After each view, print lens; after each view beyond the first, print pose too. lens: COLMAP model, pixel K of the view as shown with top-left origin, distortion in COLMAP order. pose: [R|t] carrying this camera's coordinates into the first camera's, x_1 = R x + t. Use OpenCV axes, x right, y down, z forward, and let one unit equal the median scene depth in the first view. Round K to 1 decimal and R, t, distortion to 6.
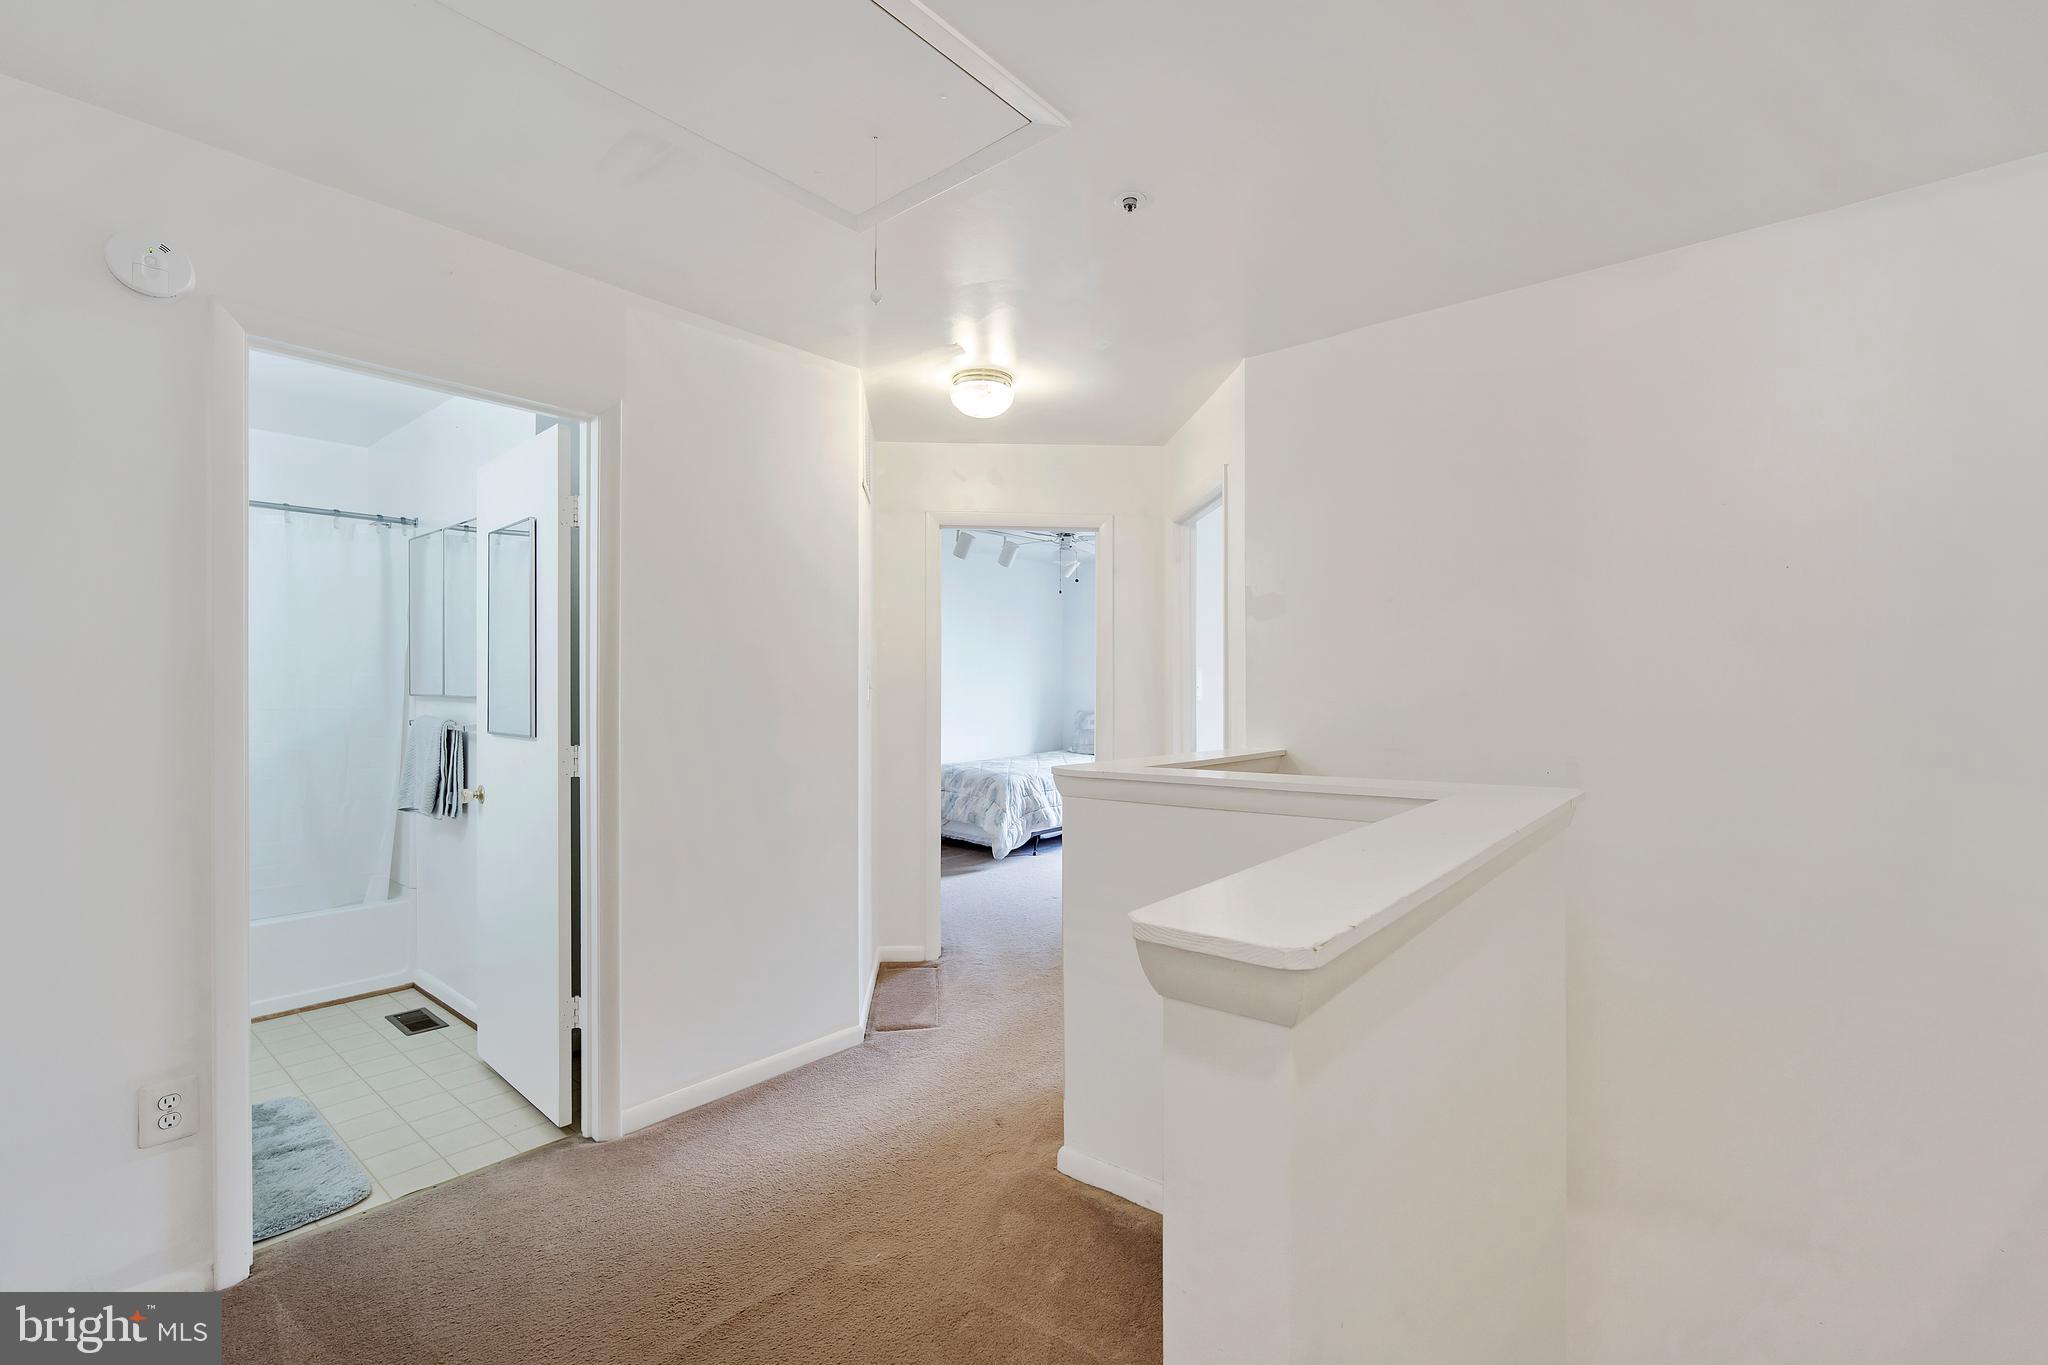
lens RADIAL K [[891.1, 0, 1027.5], [0, 891.1, 687.1], [0, 0, 1]] dist [-0.001553, -0.000256]
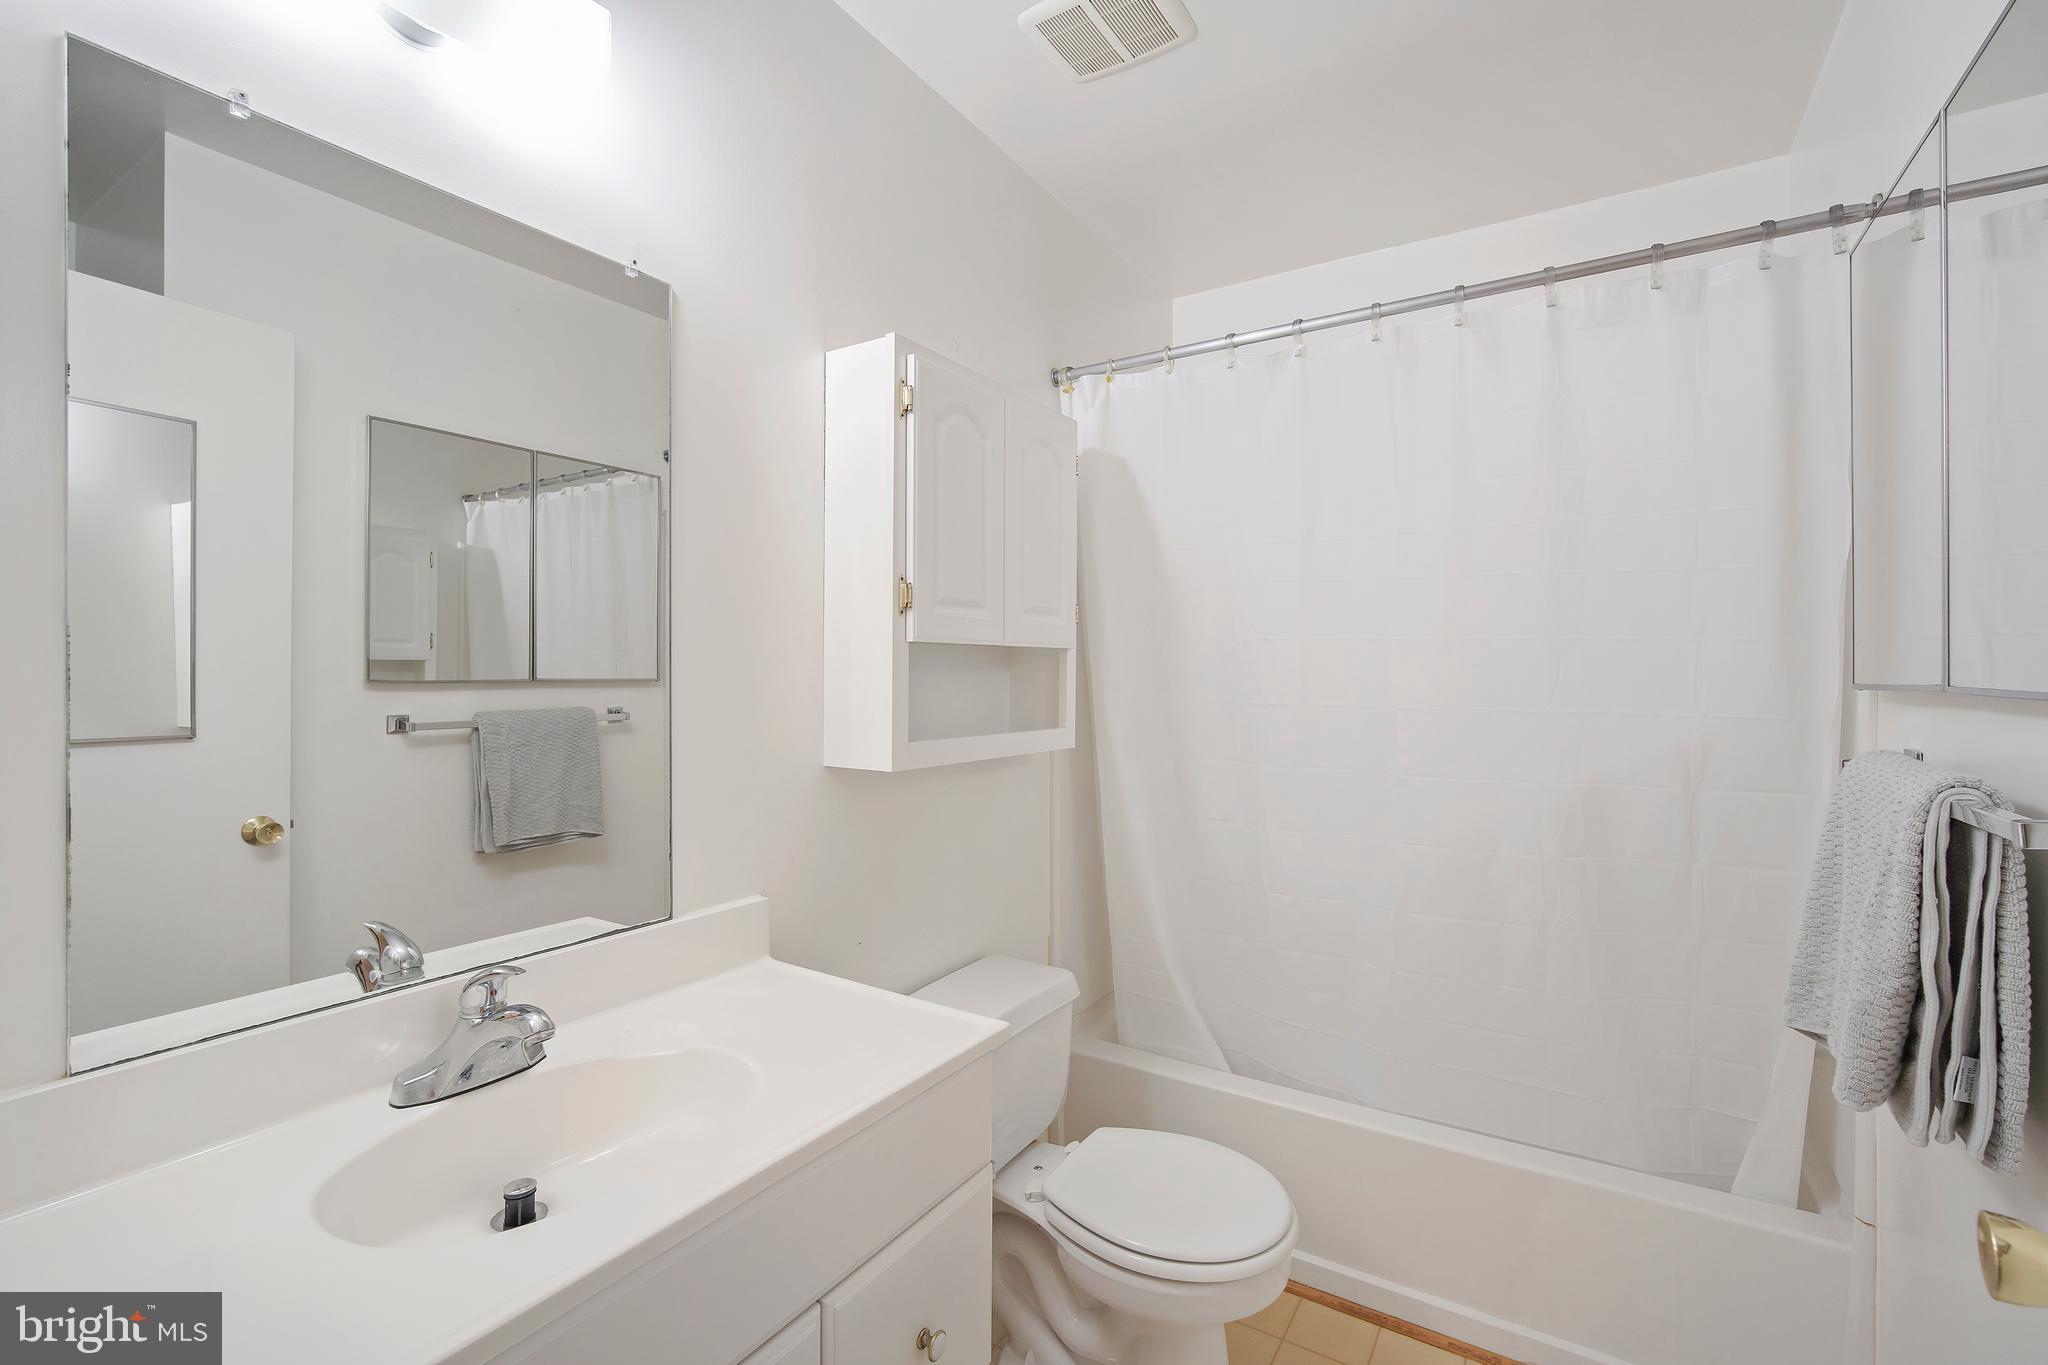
lens RADIAL K [[891.1, 0, 1027.4], [0, 891.1, 683.6], [0, 0, 1]] dist [-0.001553, -0.000256]
pose [[0.140274, 0.004019, -0.990105, -0.244493], [-0.001347, 0.999992, 0.003868, 0.004180], [0.990112, 0.000791, 0.140279, 0.393886]]
